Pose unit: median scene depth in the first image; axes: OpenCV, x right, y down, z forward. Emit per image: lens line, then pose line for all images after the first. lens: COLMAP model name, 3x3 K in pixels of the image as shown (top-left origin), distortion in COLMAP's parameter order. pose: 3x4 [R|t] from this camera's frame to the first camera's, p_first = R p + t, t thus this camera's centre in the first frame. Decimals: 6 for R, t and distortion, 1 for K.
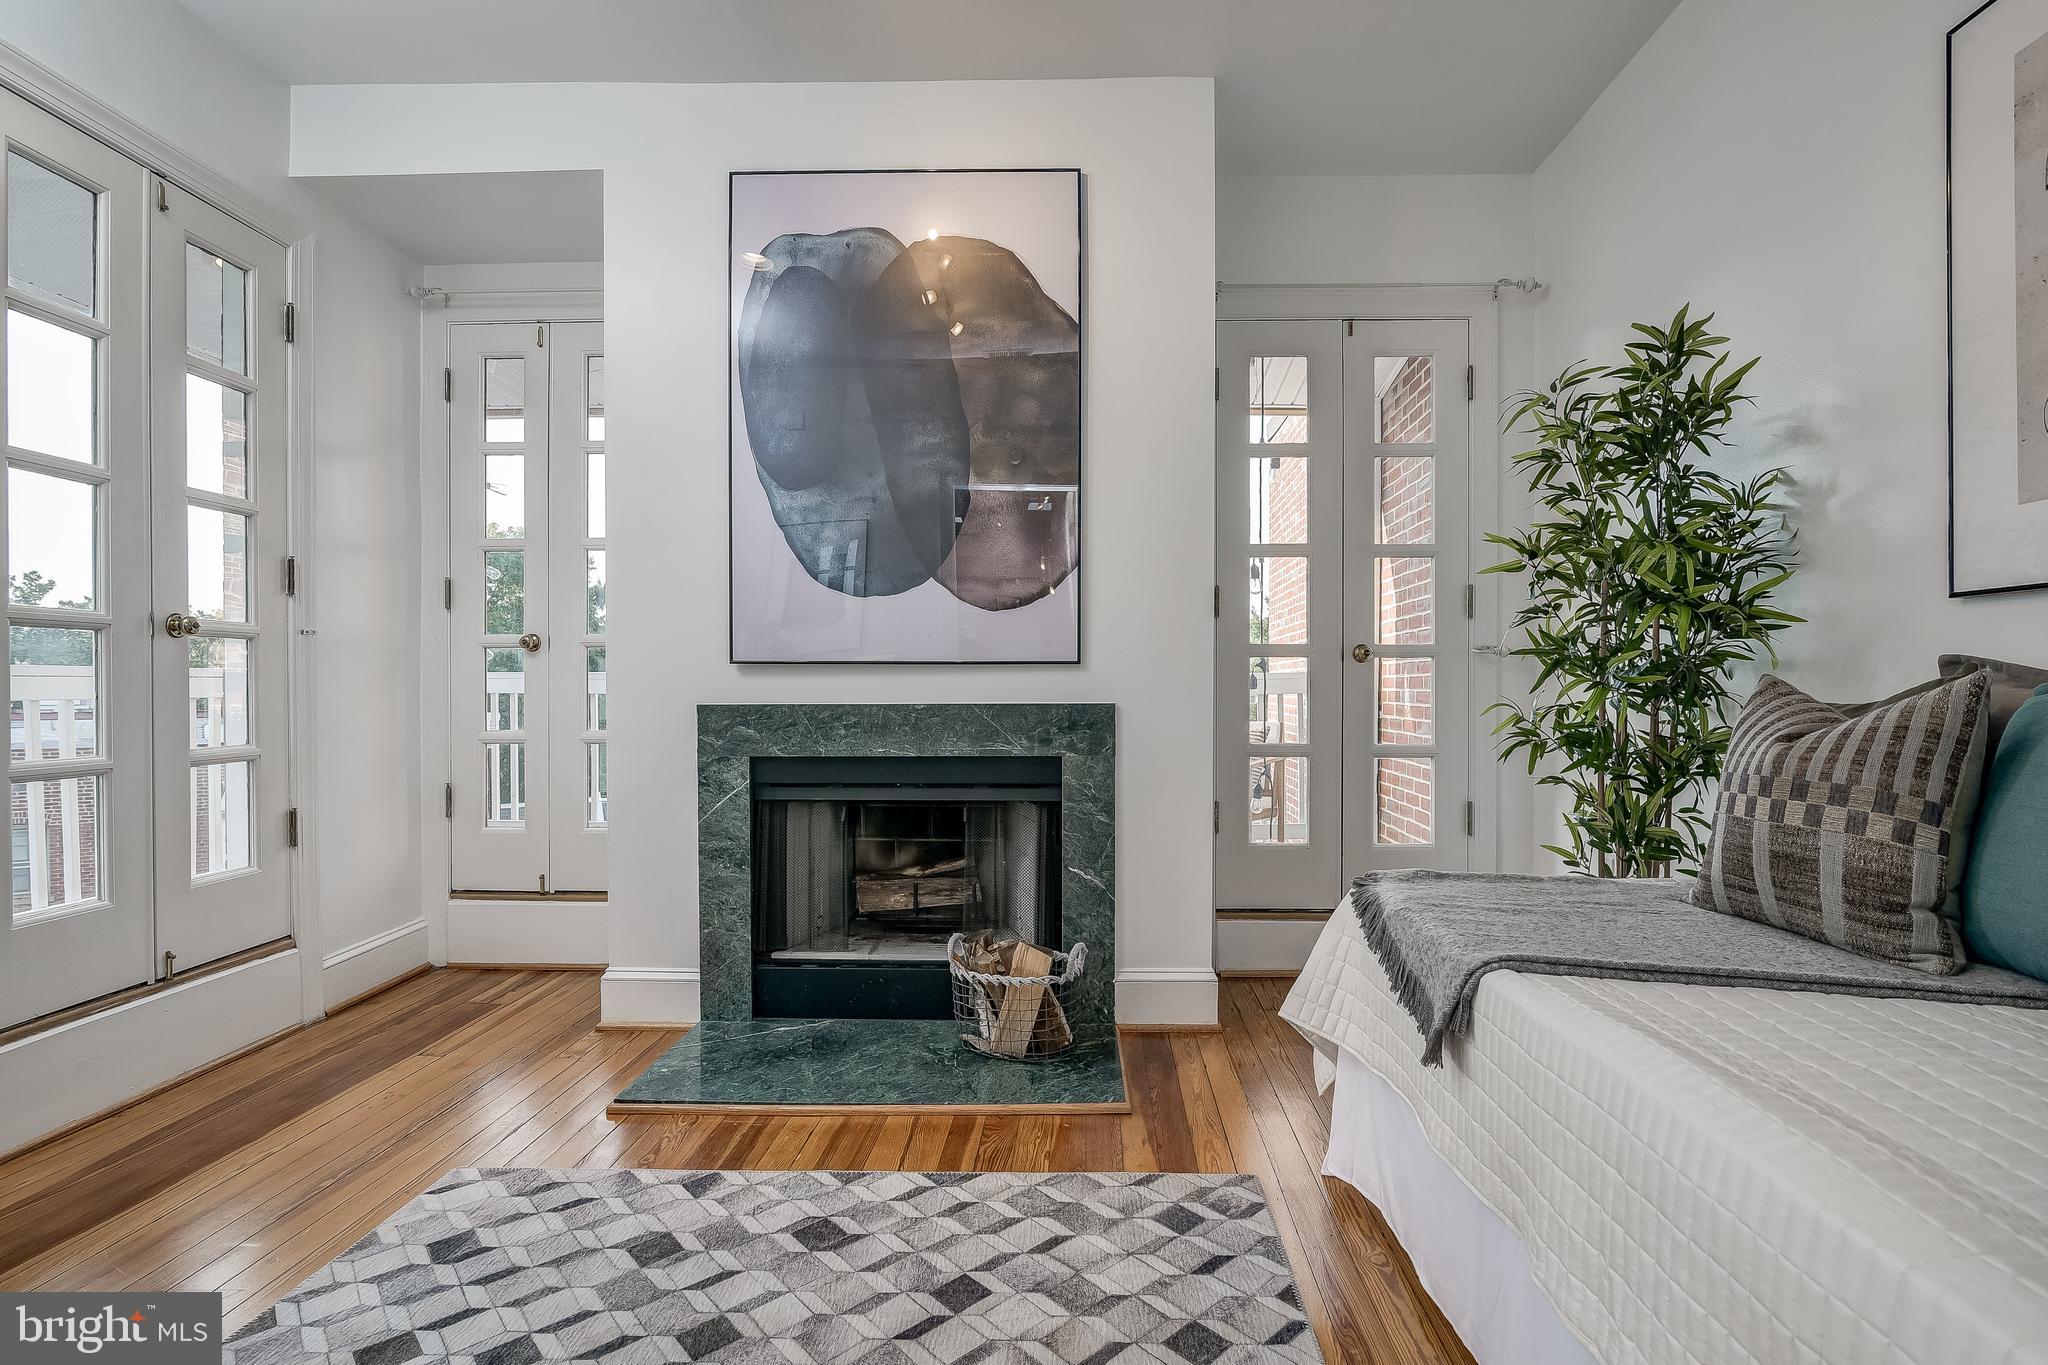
lens RADIAL K [[934.6, 0, 1019.1], [0, 934.6, 701.3], [0, 0, 1]] dist [-0.006698, 0.003962]
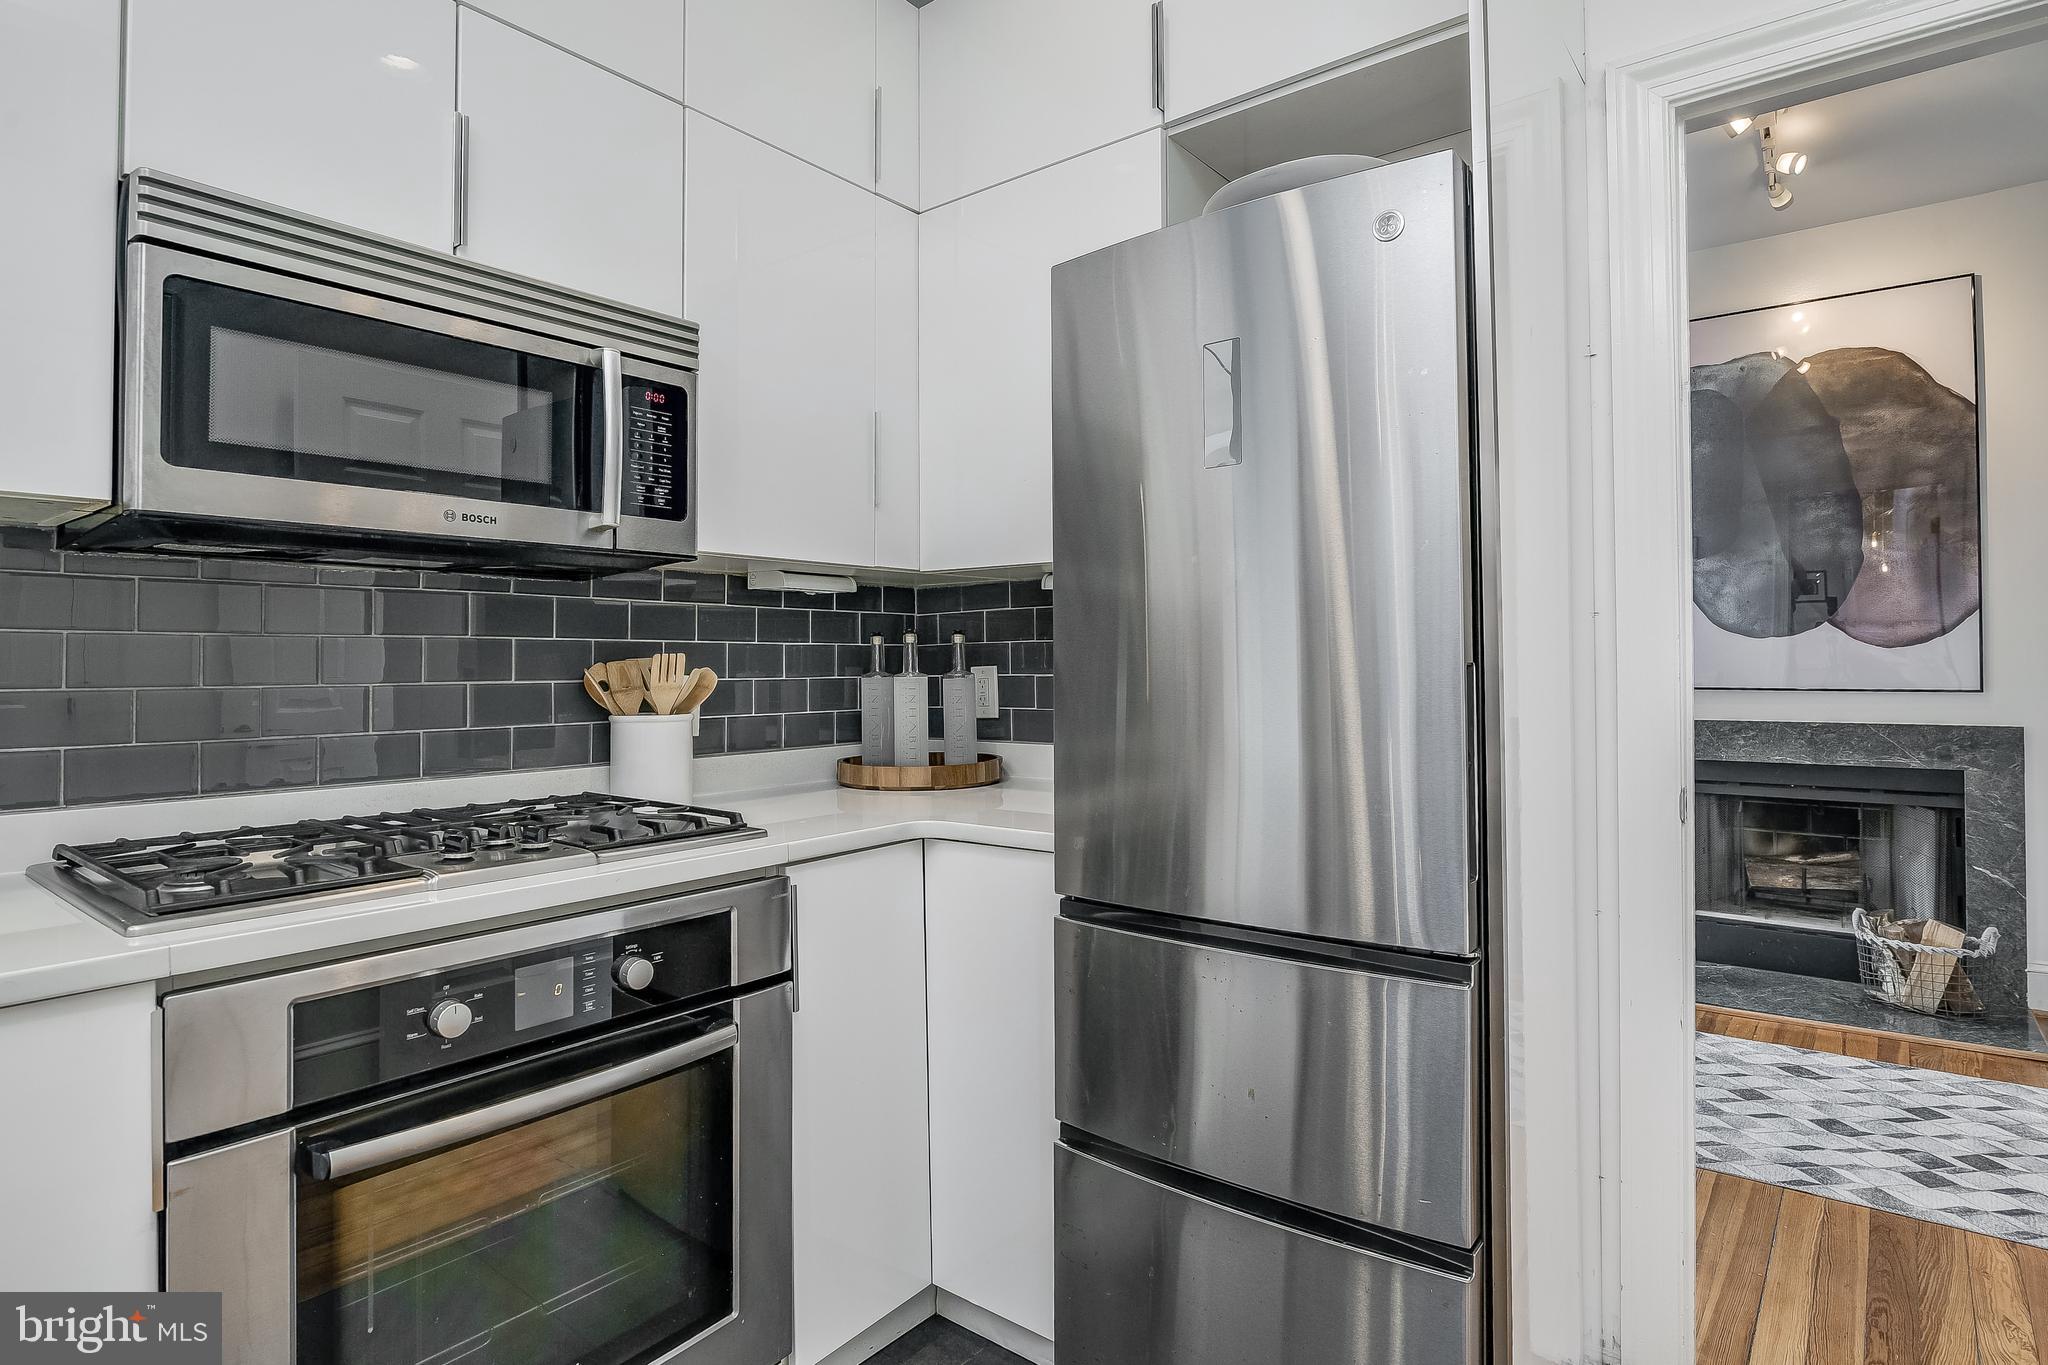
lens RADIAL K [[1044.1, 0, 1051.5], [0, 1044.1, 647.0], [0, 0, 1]] dist [-0.025681, 0.007135]
pose [[0.818148, -0.012988, -0.574861, -0.167769], [-0.005082, 0.999543, -0.029815, -0.058717], [0.574985, 0.027315, 0.817708, -0.815322]]
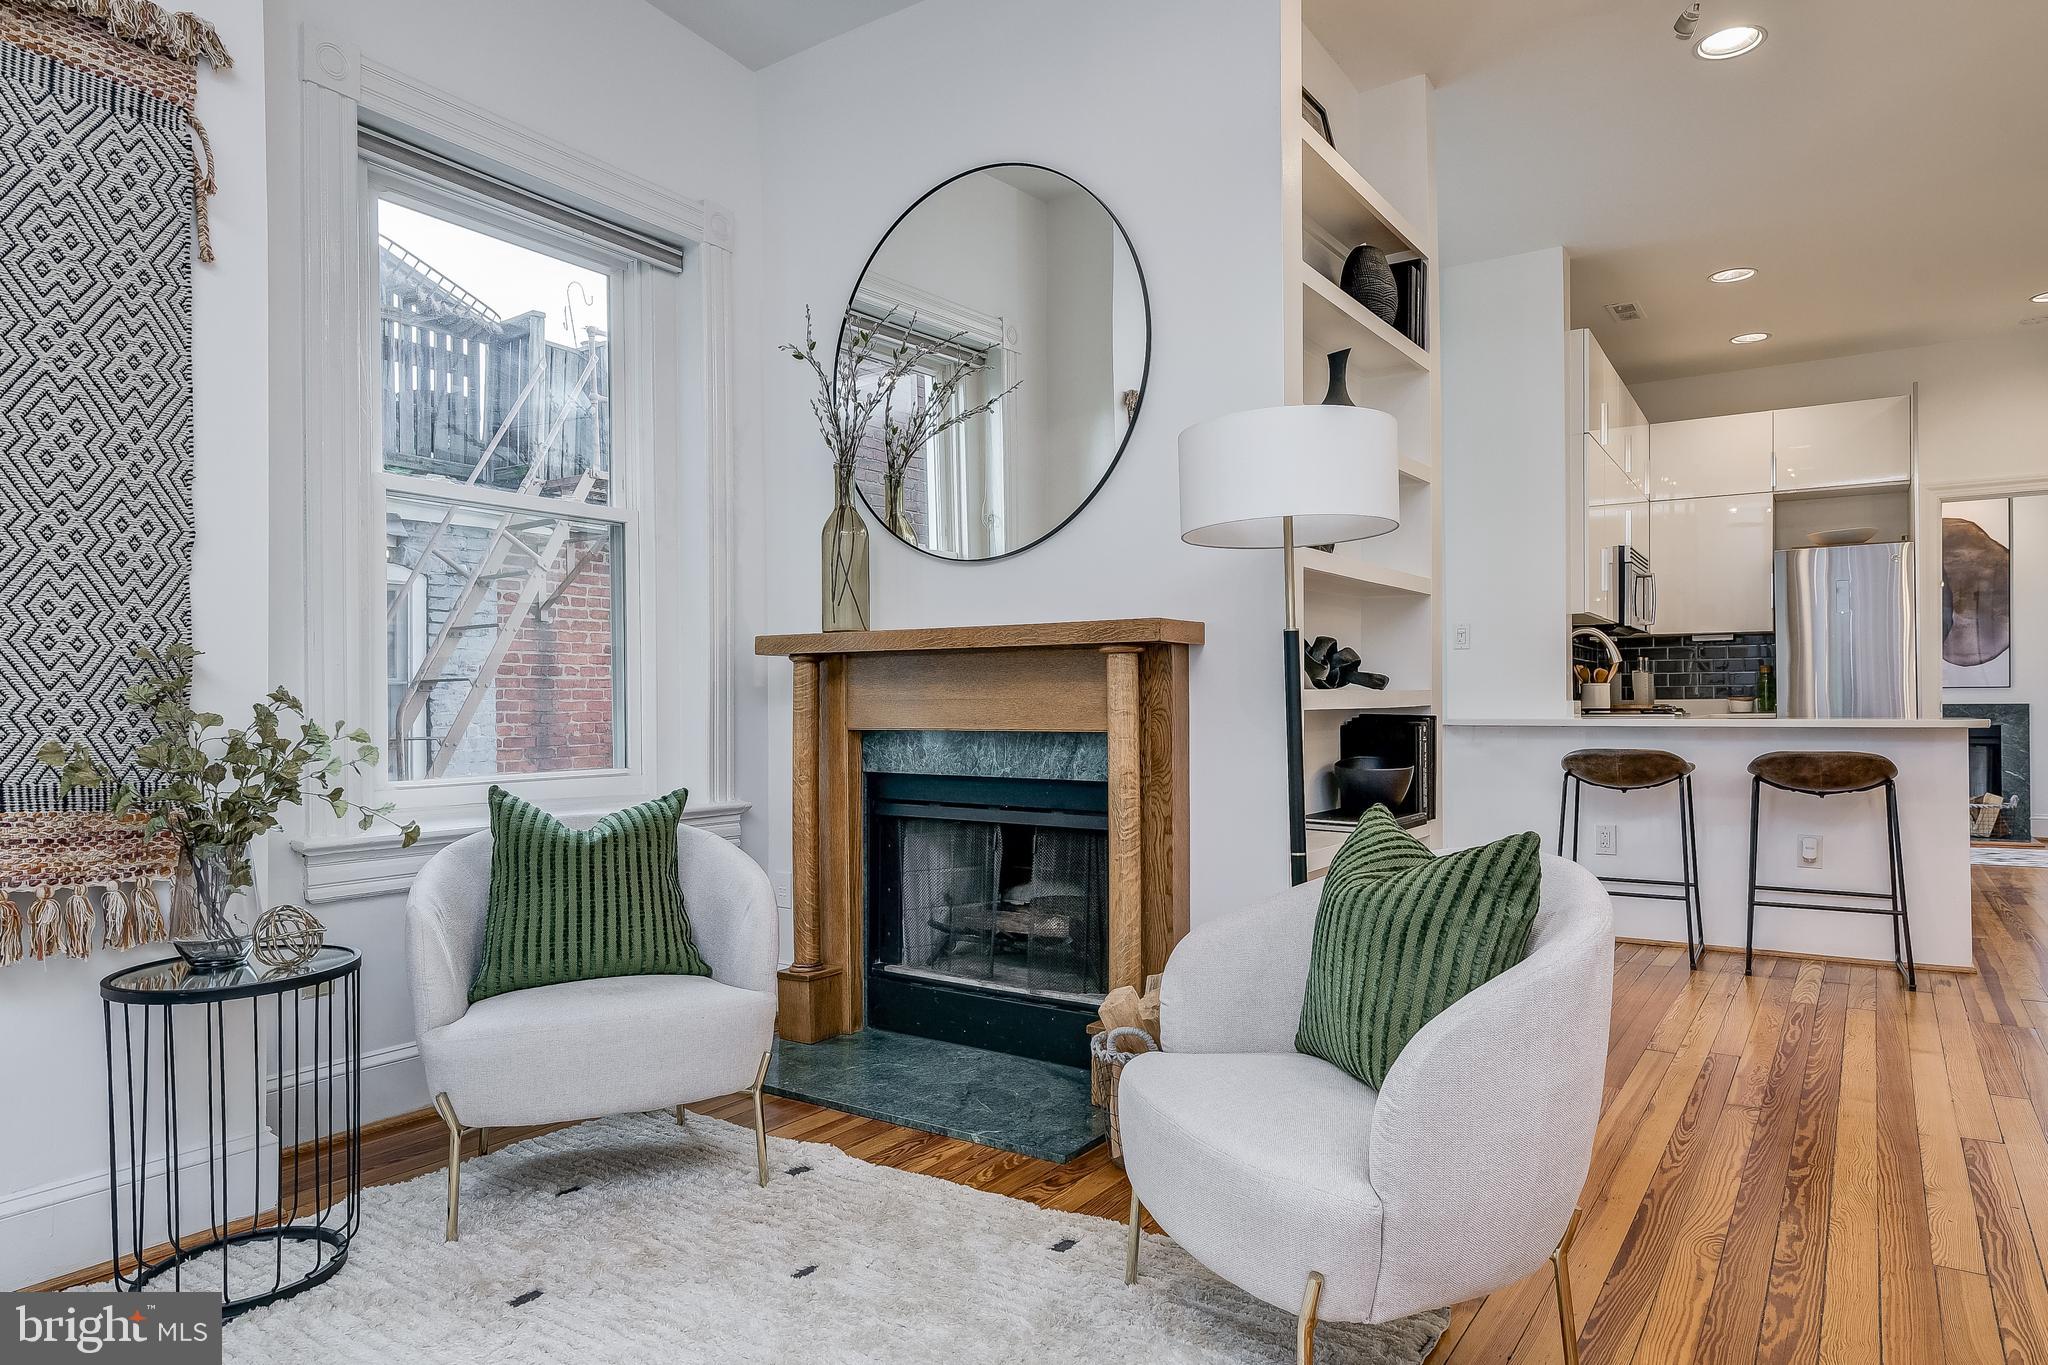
lens RADIAL K [[1239.3, 0, 1038.1], [0, 1239.3, 689.5], [0, 0, 1]] dist [0.007948, 0.011830]
pose [[0.872963, -0.008287, -0.487715, -0.627040], [-0.003564, 0.999721, -0.023367, 0.057995], [0.487773, 0.022136, 0.872690, -3.468015]]
